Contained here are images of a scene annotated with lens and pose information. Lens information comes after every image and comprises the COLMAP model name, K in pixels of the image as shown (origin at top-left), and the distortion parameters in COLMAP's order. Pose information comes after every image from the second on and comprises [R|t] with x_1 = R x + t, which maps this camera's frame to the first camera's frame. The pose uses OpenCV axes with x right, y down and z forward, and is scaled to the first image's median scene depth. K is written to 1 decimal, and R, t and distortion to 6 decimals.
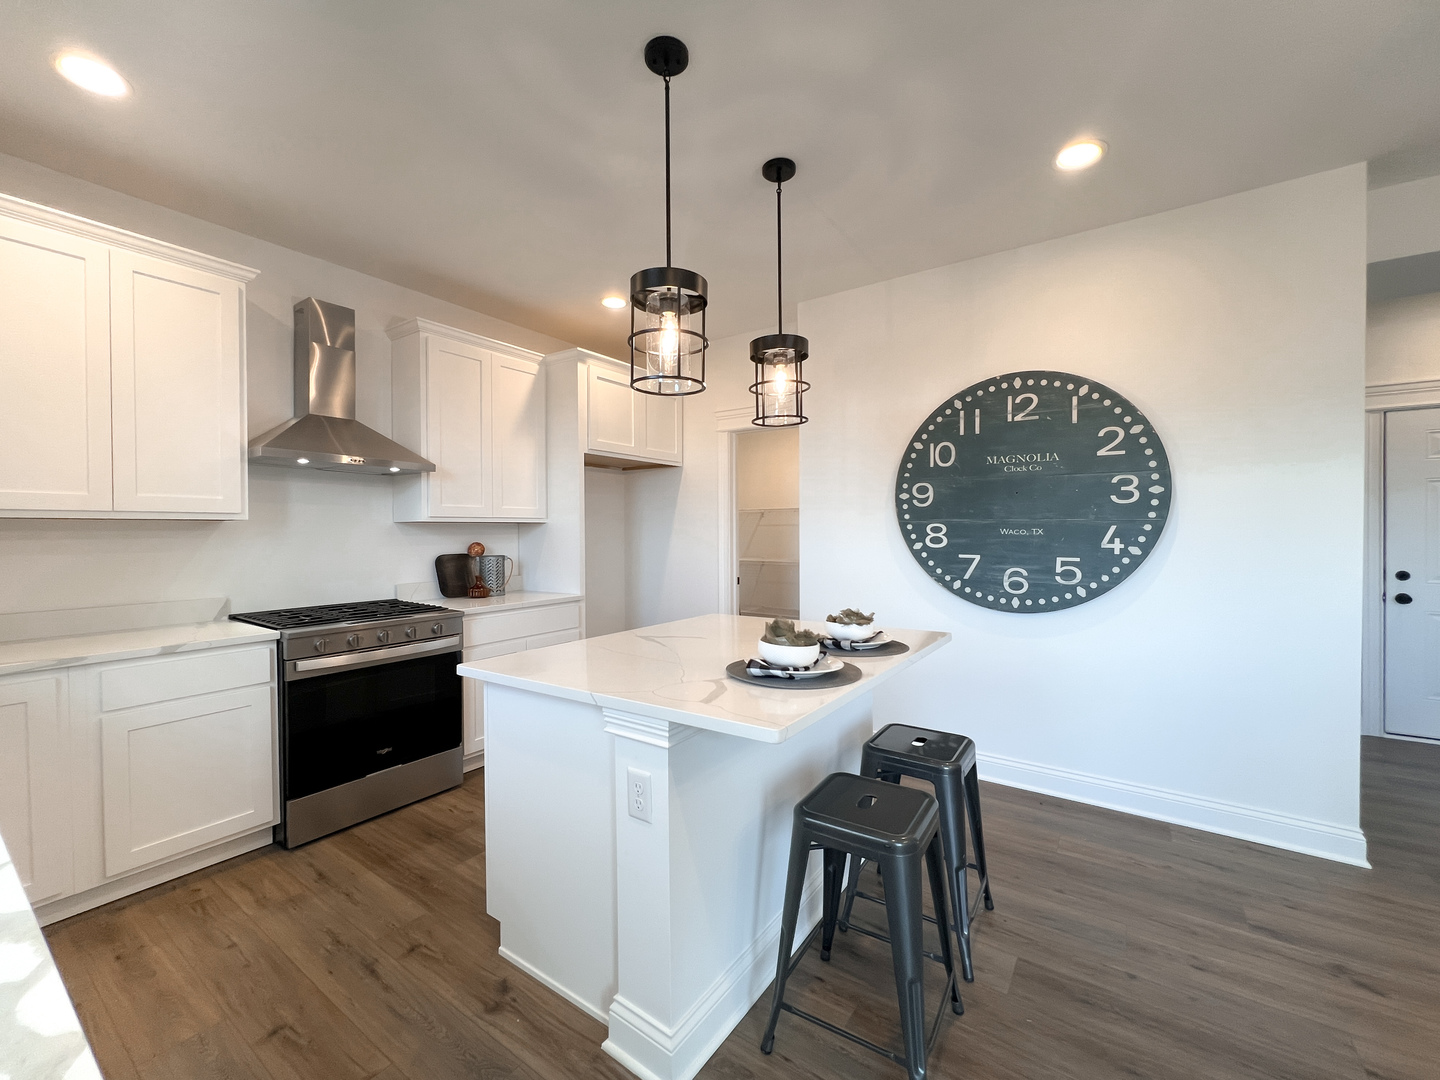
lens RADIAL K [[598.9, 0, 703.5], [0, 598.9, 561.8], [0, 0, 1]] dist [0.000560, 0.000253]
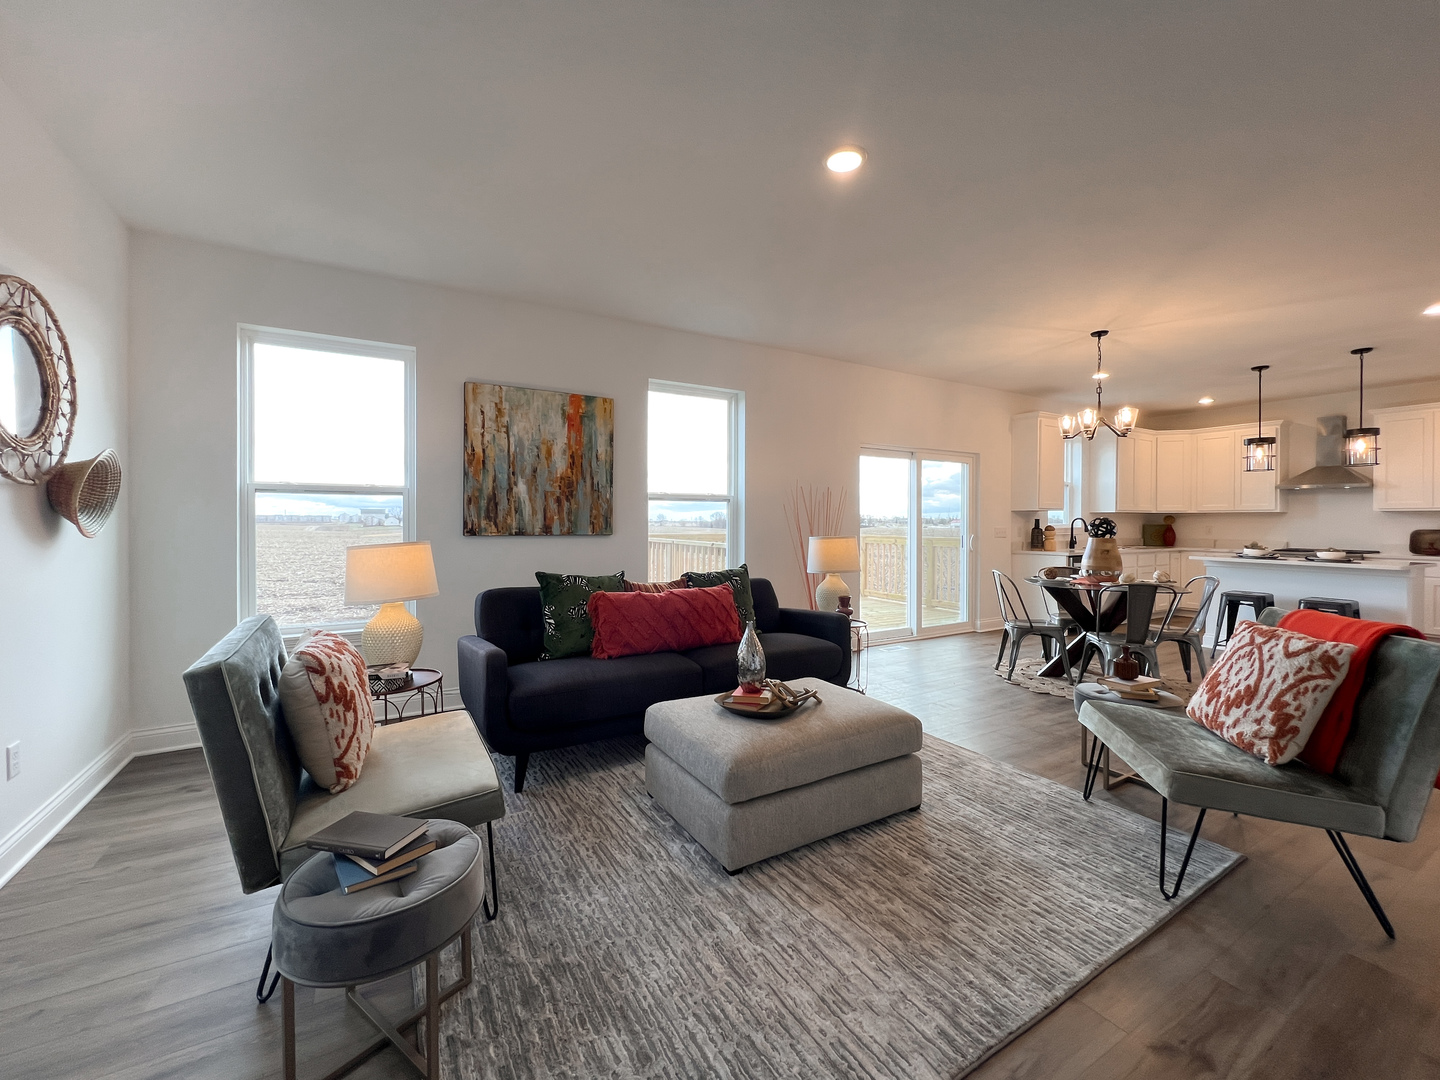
lens RADIAL K [[589.9, 0, 688.0], [0, 589.9, 525.0], [0, 0, 1]] dist [-0.001112, -0.000399]
pose [[-0.429982, 0.015762, -0.902700, 3.237686], [-0.054329, 0.997584, 0.043297, 0.026536], [0.901201, 0.067660, -0.428087, -0.318930]]
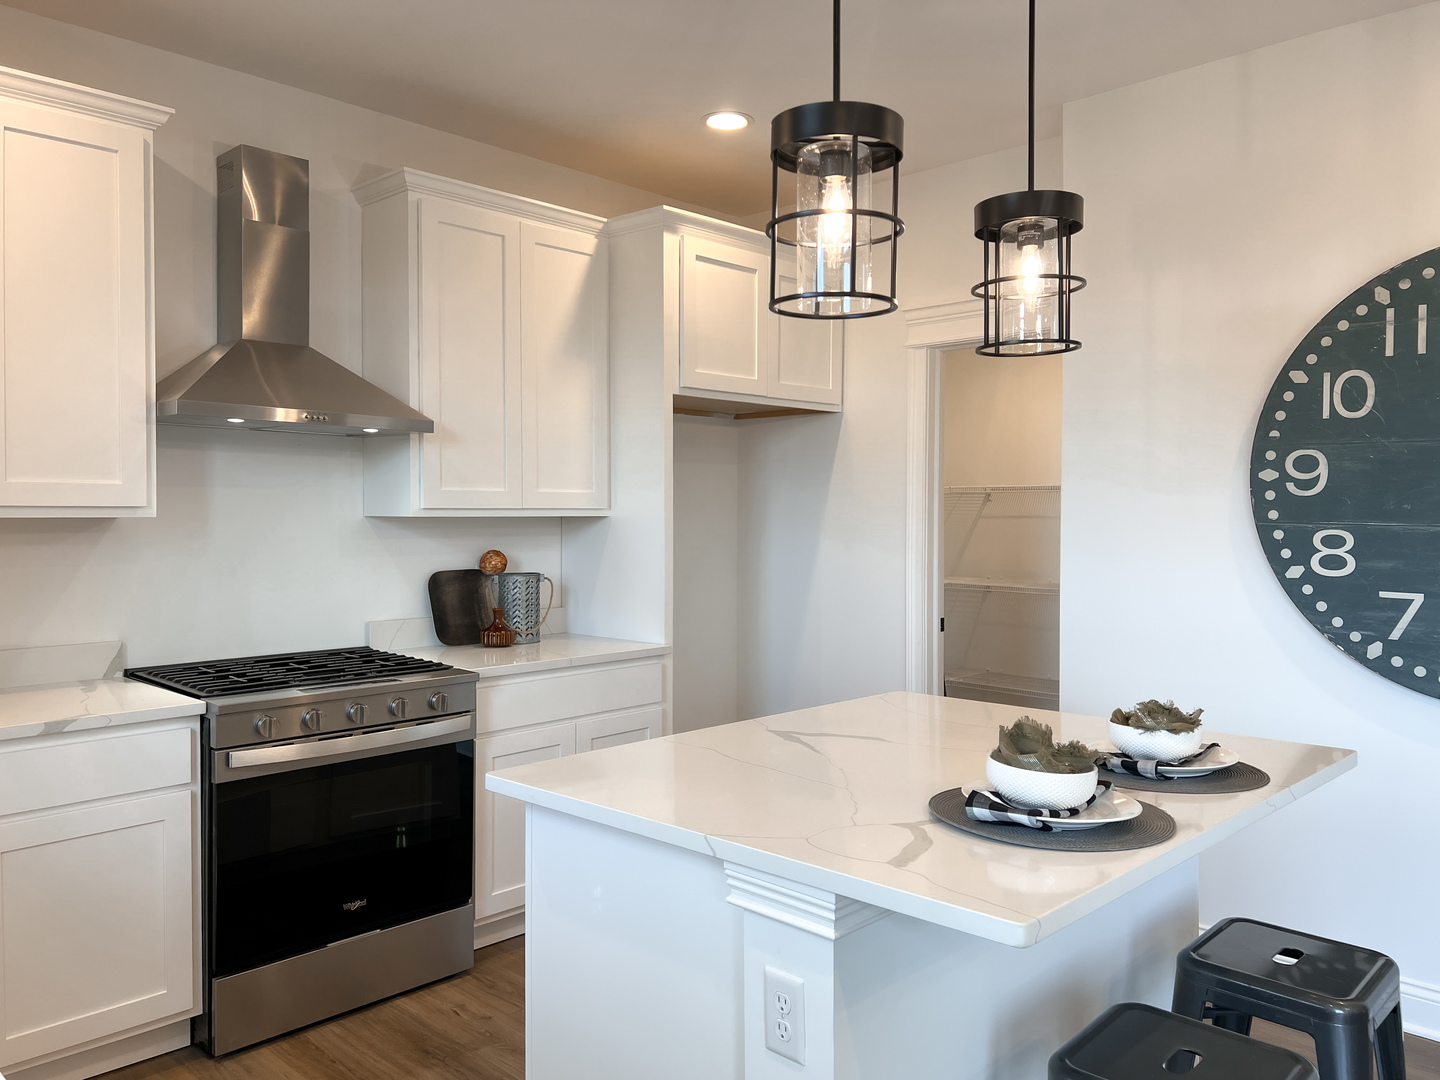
lens RADIAL K [[1081.6, 0, 720.0], [0, 1081.6, 540.0], [0, 0, 1]] dist [0.057743, -0.060675]
pose [[0.989525, 0.019157, -0.143084, -0.008933], [-0.024209, 0.999140, -0.033654, -0.019437], [0.142316, 0.036765, 0.989138, -0.043683]]
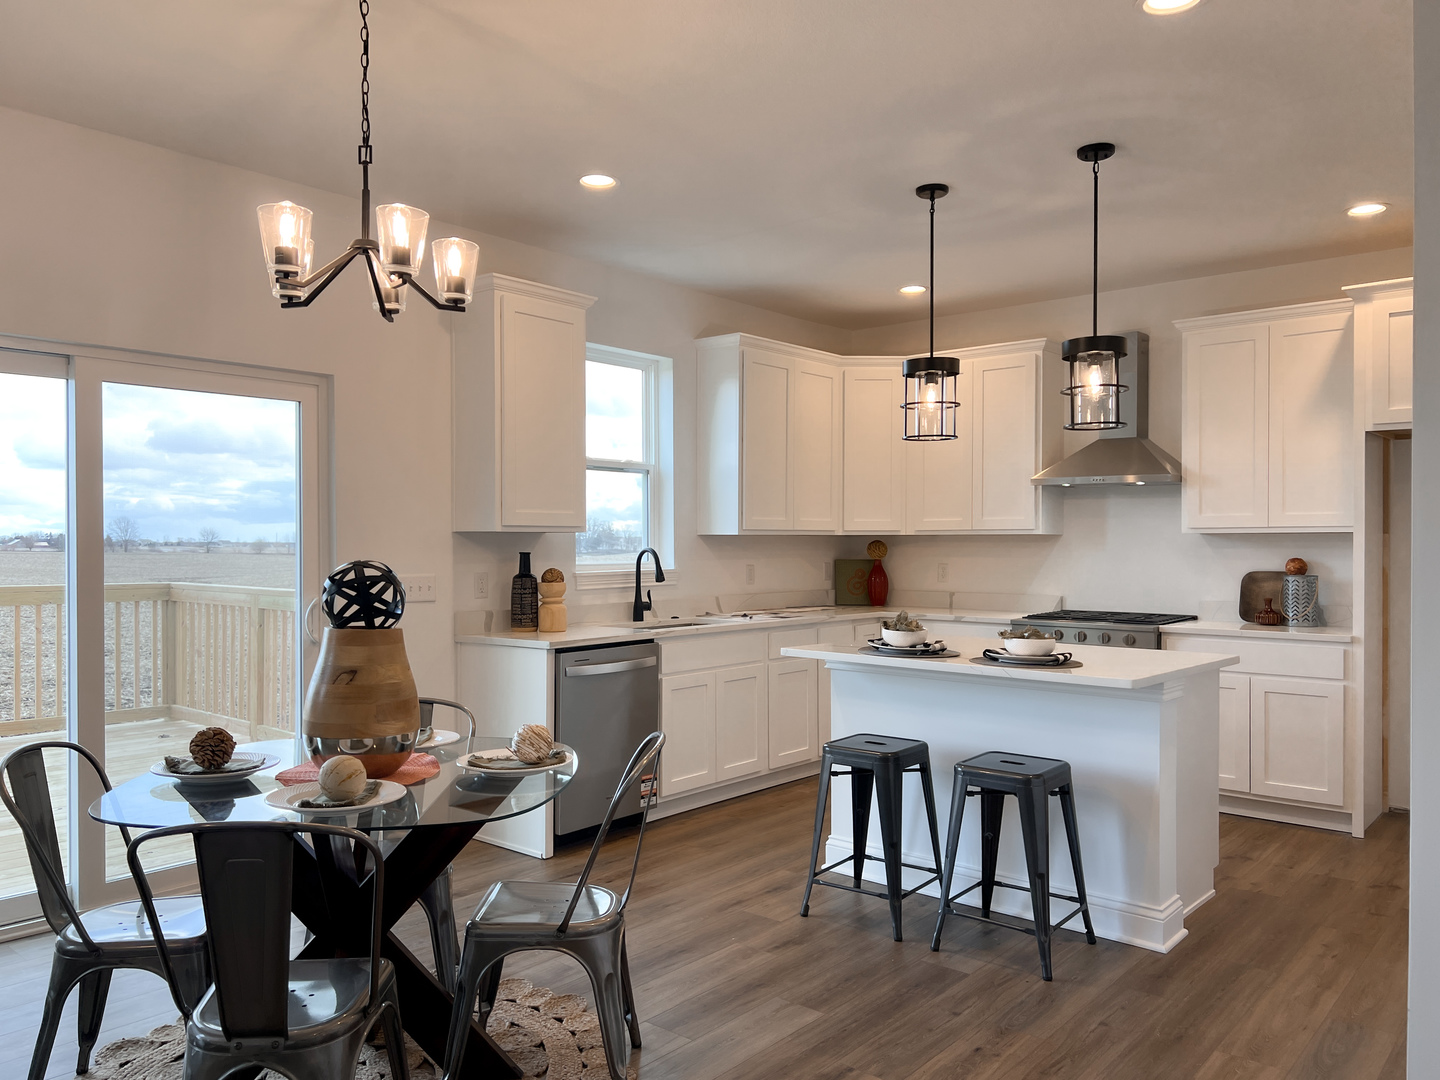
lens RADIAL K [[1118.4, 0, 692.2], [0, 1118.4, 550.0], [0, 0, 1]] dist [0.013920, -0.004003]
pose [[-0.096557, 0.017844, -0.995167, 1.961187], [-0.060106, 0.997910, 0.023725, -0.049912], [0.993511, 0.062106, -0.095283, 0.549077]]
